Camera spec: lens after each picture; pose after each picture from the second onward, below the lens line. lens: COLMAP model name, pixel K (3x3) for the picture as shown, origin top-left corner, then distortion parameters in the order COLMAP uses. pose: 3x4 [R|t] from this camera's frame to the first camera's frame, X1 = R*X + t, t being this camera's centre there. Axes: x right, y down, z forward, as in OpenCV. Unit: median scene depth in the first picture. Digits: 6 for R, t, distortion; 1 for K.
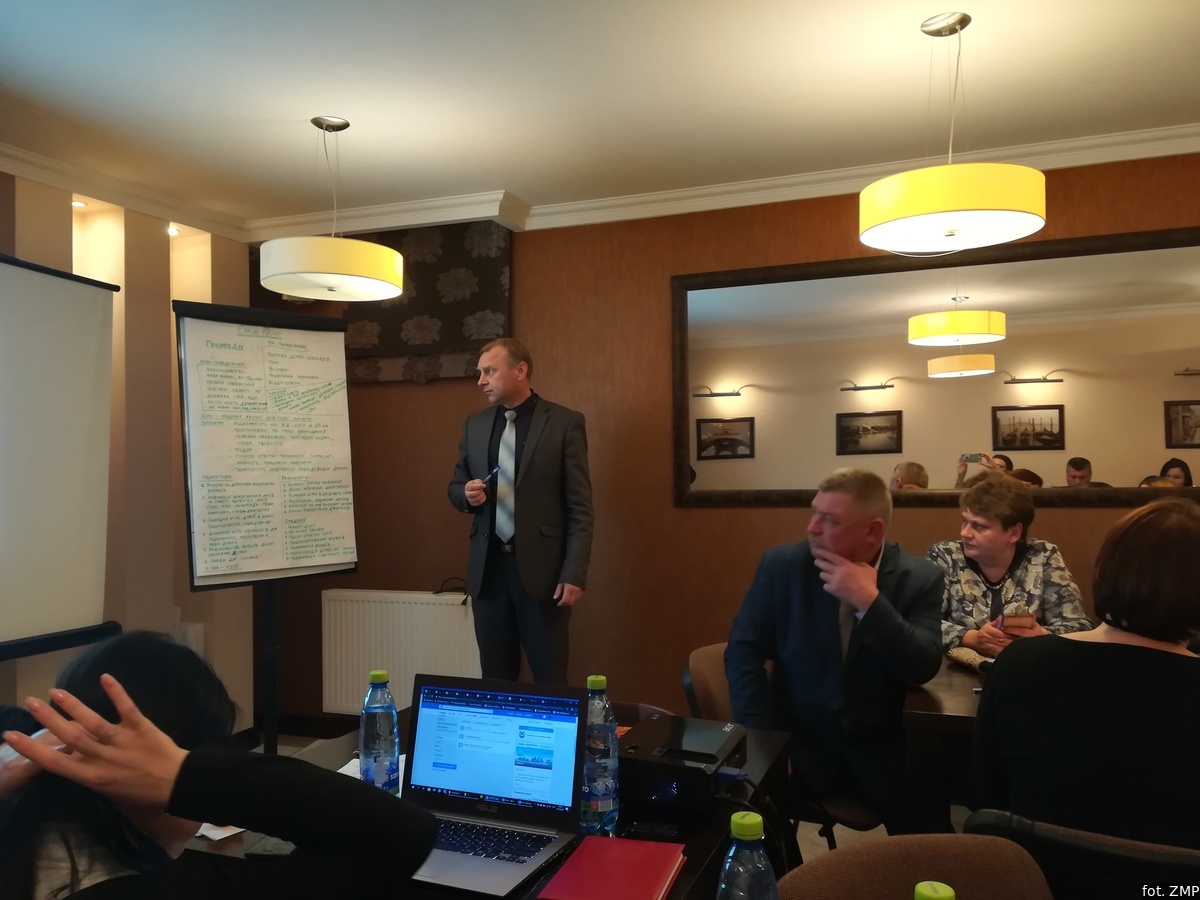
lens RADIAL K [[952.3, 0, 598.9], [0, 952.3, 462.3], [0, 0, 1]] dist [0.049493, -0.067349]
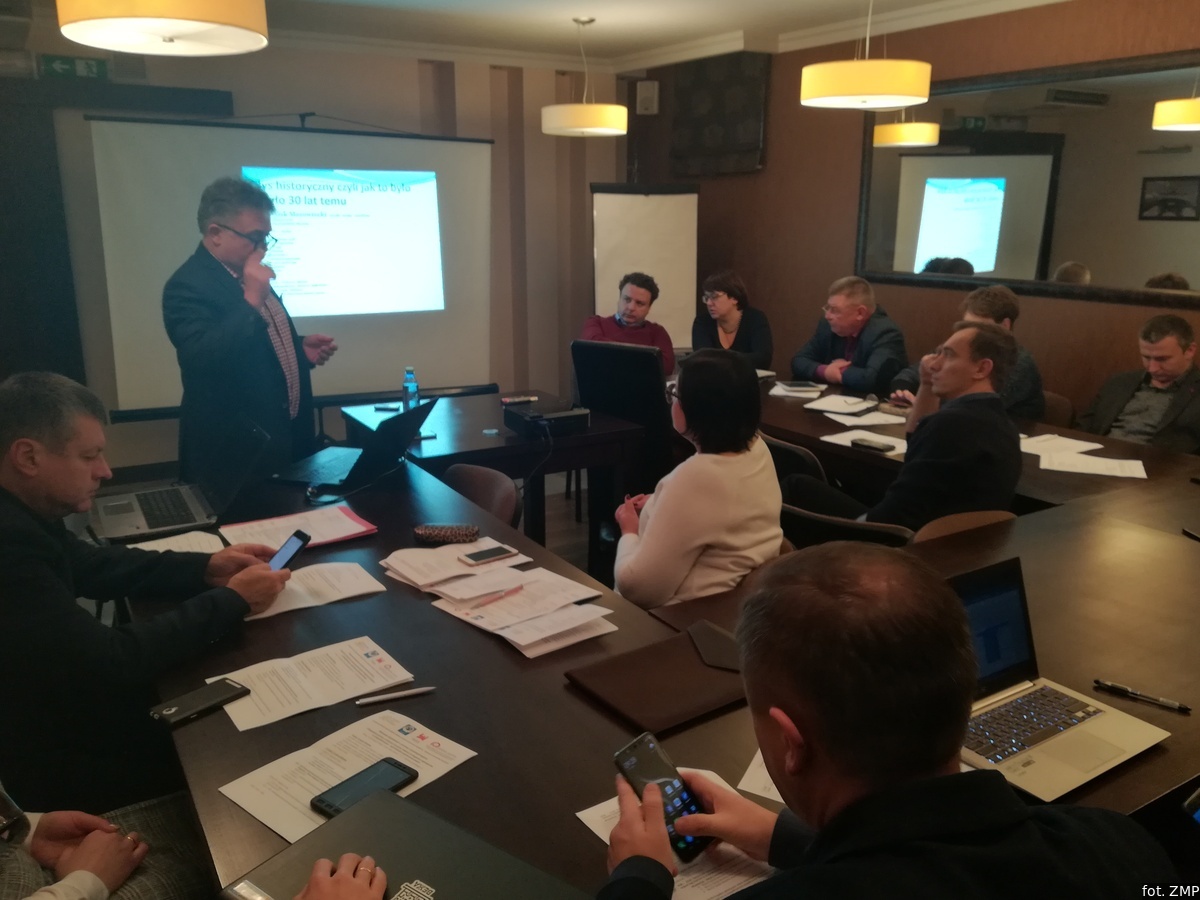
lens RADIAL K [[952.3, 0, 605.0], [0, 952.3, 452.5], [0, 0, 1]] dist [0.049493, -0.067349]
pose [[0.810617, 0.160935, -0.563028, 0.535481], [-0.006797, 0.964014, 0.265766, -0.067238], [0.585538, -0.211607, 0.782539, -0.244475]]
